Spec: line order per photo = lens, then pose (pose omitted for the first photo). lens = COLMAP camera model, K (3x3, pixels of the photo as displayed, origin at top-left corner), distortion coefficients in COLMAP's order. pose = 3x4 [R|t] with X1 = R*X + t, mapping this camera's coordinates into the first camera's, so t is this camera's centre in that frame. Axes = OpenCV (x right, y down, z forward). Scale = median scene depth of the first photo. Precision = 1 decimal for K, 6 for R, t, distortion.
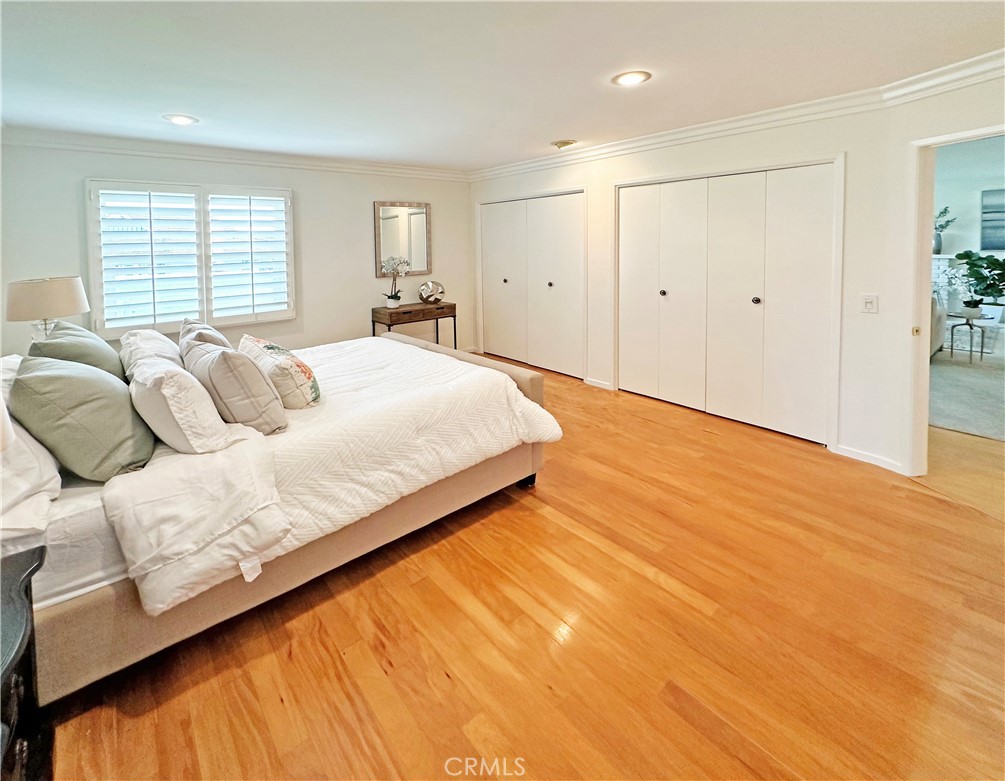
lens RADIAL K [[430.0, 0, 503.1], [0, 430.0, 390.4], [0, 0, 1]] dist [-0.012731, 0.000083]
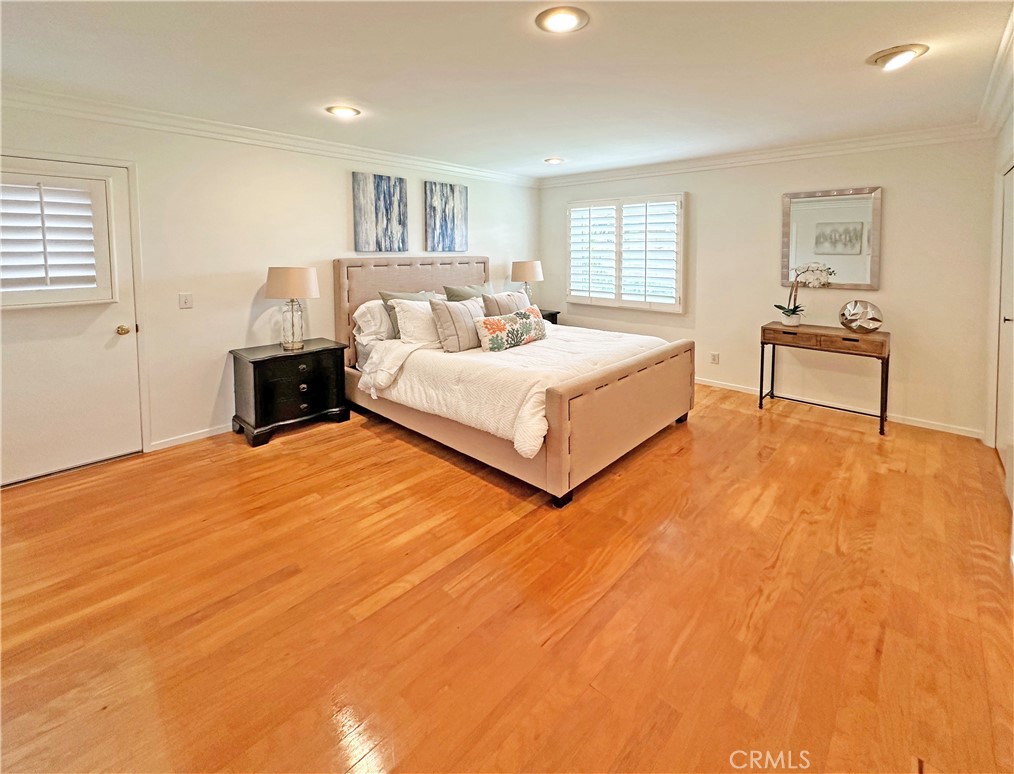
lens RADIAL K [[431.5, 0, 515.4], [0, 431.5, 407.3], [0, 0, 1]] dist [-0.002354, -0.000189]
pose [[0.115051, 0.360158, -0.925770, 0.944895], [-0.324090, 0.894572, 0.307744, -0.262281], [0.939004, 0.264626, 0.219645, 0.725293]]
